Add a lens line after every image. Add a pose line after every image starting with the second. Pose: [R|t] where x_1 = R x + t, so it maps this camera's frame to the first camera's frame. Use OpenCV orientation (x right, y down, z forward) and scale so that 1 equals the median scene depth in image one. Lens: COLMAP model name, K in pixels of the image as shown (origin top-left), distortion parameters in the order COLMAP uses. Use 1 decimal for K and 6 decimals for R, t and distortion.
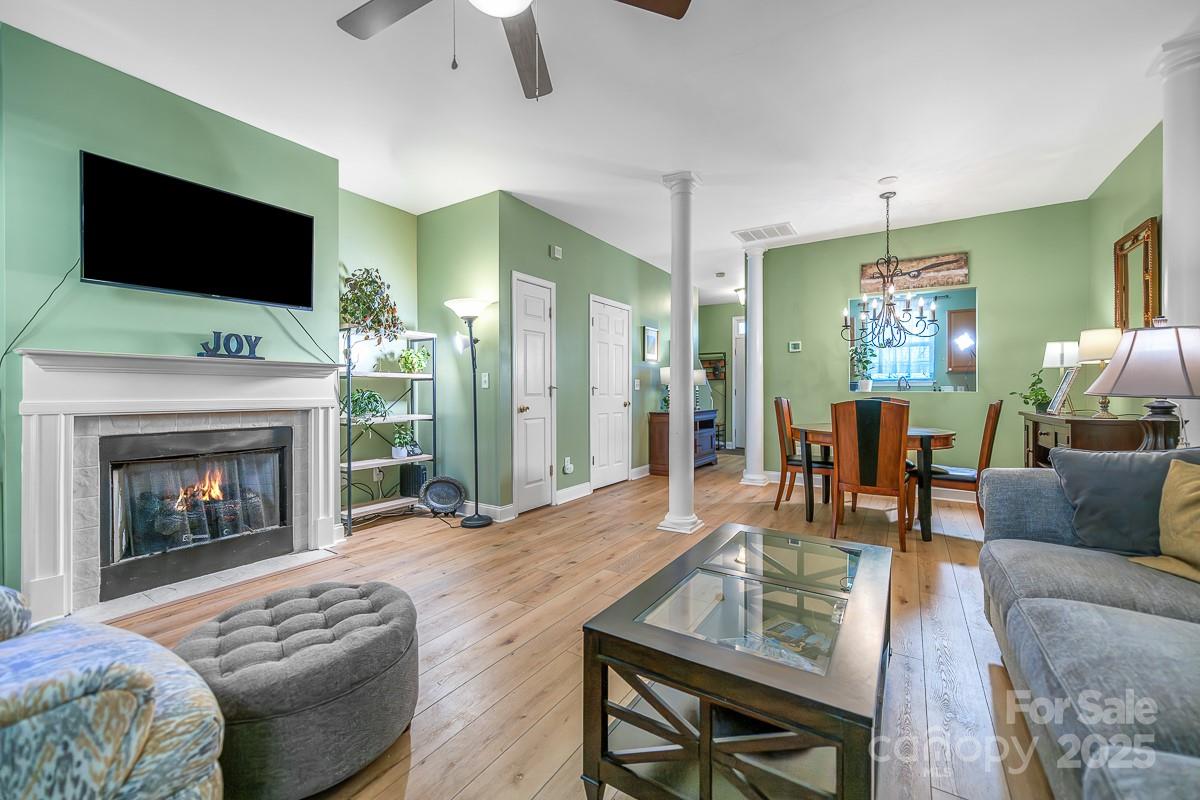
lens RADIAL K [[508.6, 0, 611.9], [0, 508.6, 392.3], [0, 0, 1]] dist [0.002439, 0.002101]
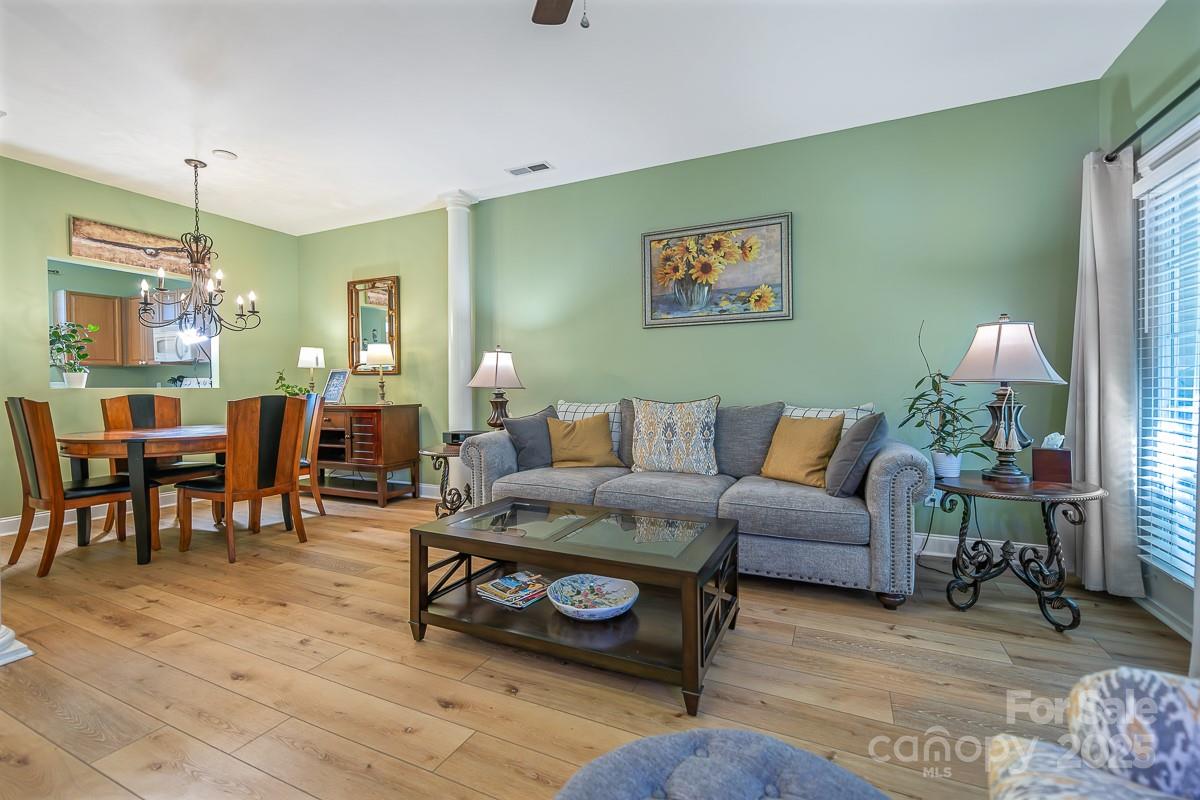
lens RADIAL K [[482.4, 0, 612.3], [0, 482.4, 387.2], [0, 0, 1]] dist [0.003929, 0.000087]
pose [[-0.137936, 0.011509, 0.990374, -0.412138], [0.006504, 0.999921, -0.010714, 0.016077], [-0.990420, 0.004964, -0.138000, 0.514710]]
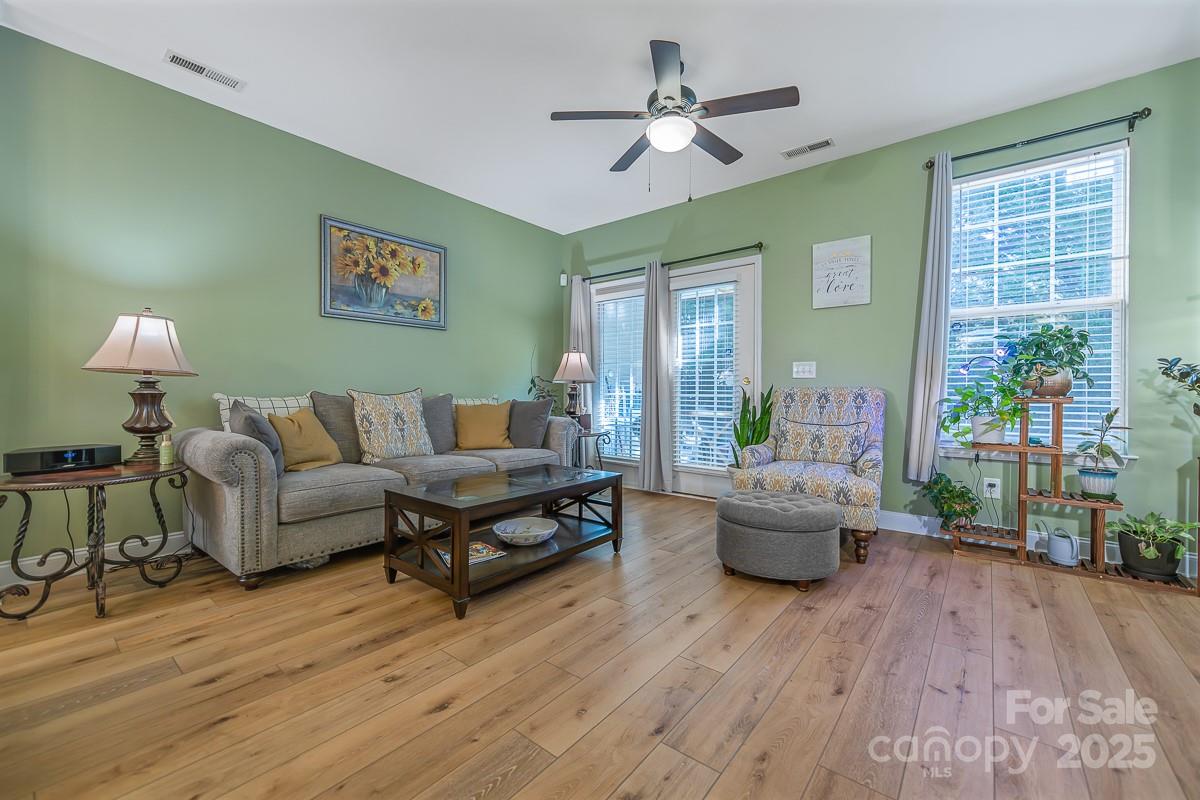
lens RADIAL K [[482.4, 0, 597.0], [0, 482.4, 392.6], [0, 0, 1]] dist [0.003929, 0.000087]
pose [[-0.992001, -0.002701, 0.126204, -0.076602], [-0.002120, 0.999987, 0.004734, 0.026977], [-0.126215, 0.004428, -0.991993, 1.179842]]
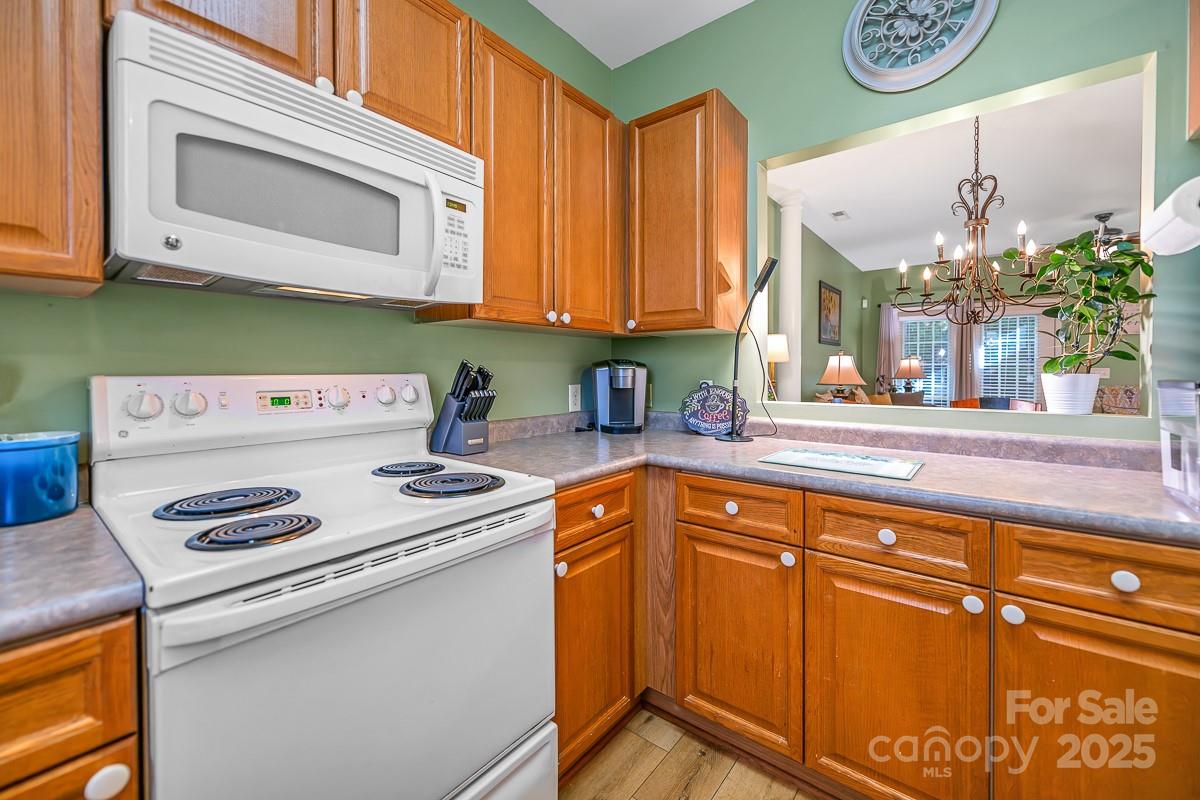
lens RADIAL K [[482.4, 0, 598.3], [0, 482.4, 373.4], [0, 0, 1]] dist [0.003929, 0.000087]
pose [[-0.994492, -0.003995, 0.104740, 1.113967], [-0.002971, 0.999946, 0.009932, -0.028424], [-0.104774, 0.009566, -0.994450, 1.876839]]
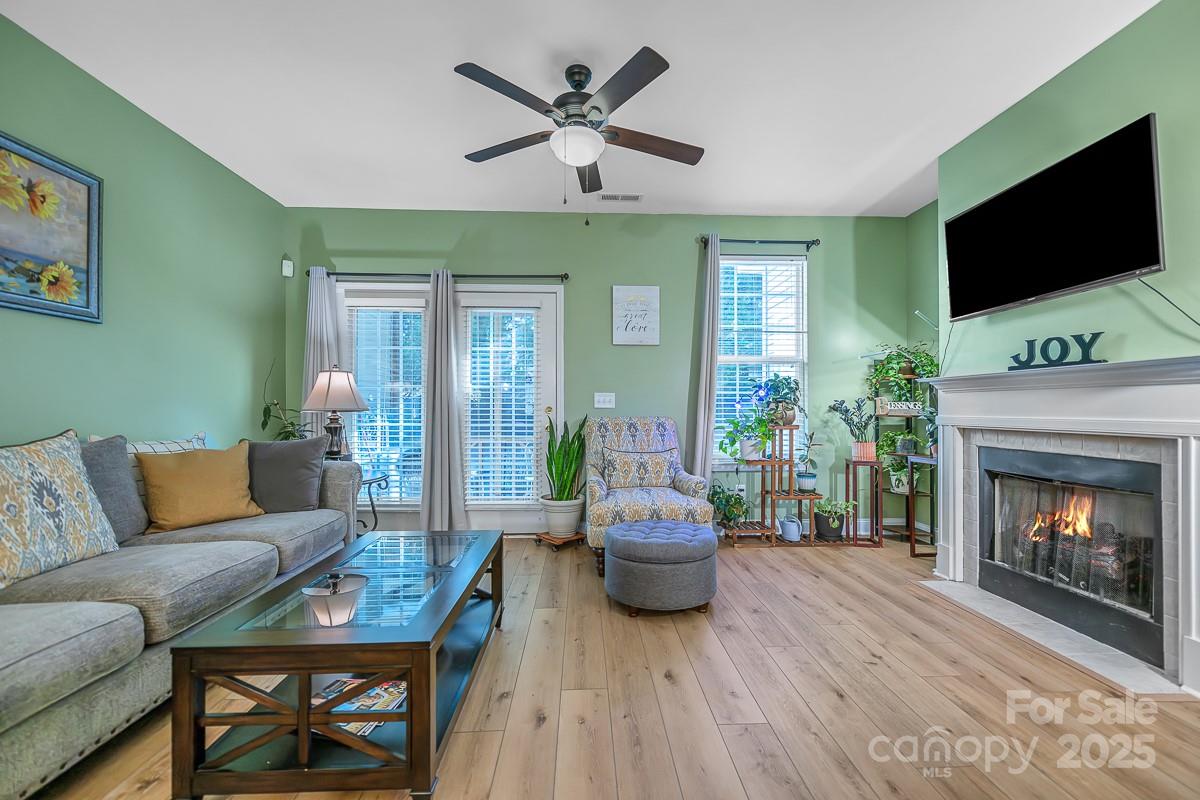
lens RADIAL K [[482.4, 0, 606.8], [0, 482.4, 400.7], [0, 0, 1]] dist [0.003929, 0.000087]
pose [[-0.823685, -0.007018, -0.567004, 0.238942], [-0.000130, 0.999926, -0.012187, -0.003078], [0.567048, -0.009965, -0.823625, 1.011088]]
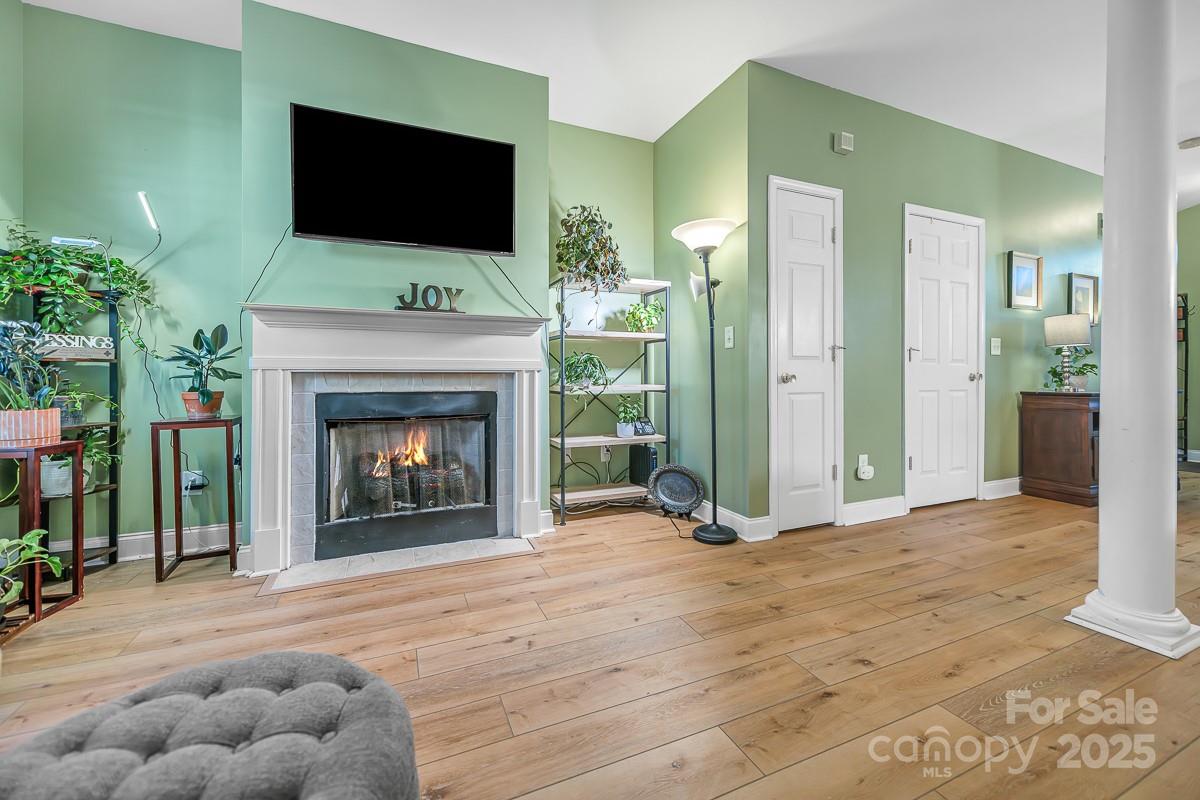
lens RADIAL K [[482.4, 0, 602.6], [0, 482.4, 369.0], [0, 0, 1]] dist [0.003929, 0.000087]
pose [[0.816556, -0.001449, -0.577265, -0.001938], [-0.005046, 0.999941, -0.009648, 0.032199], [0.577244, 0.010791, 0.816500, 0.392011]]
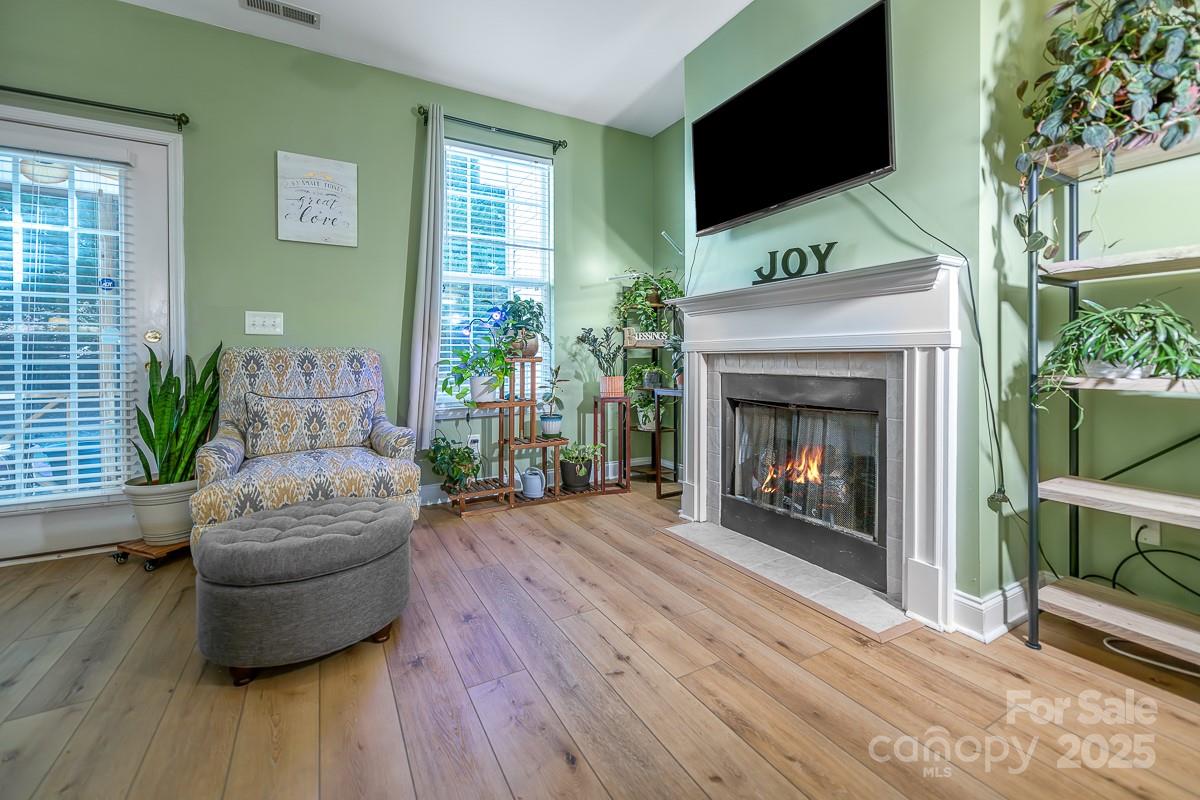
lens RADIAL K [[482.4, 0, 603.1], [0, 482.4, 367.3], [0, 0, 1]] dist [0.003929, 0.000087]
pose [[-0.482318, 0.018626, -0.875798, 0.013466], [0.004299, 0.999812, 0.018896, 0.037403], [0.875986, 0.005349, -0.482307, 0.900054]]
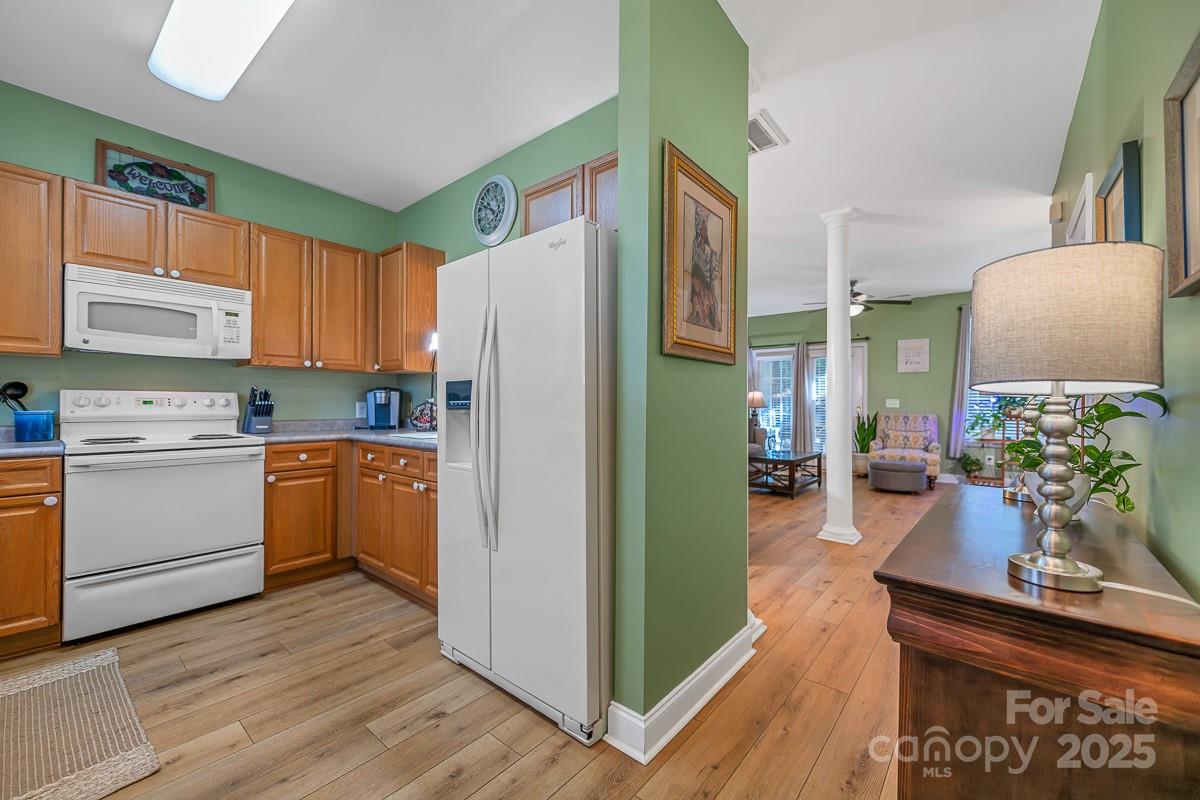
lens RADIAL K [[482.4, 0, 606.0], [0, 482.4, 400.9], [0, 0, 1]] dist [0.003929, 0.000087]
pose [[-0.991916, -0.006132, 0.126749, 0.543605], [-0.006877, 0.999962, -0.005433, -0.008236], [-0.126711, -0.006261, -0.991920, 2.237918]]
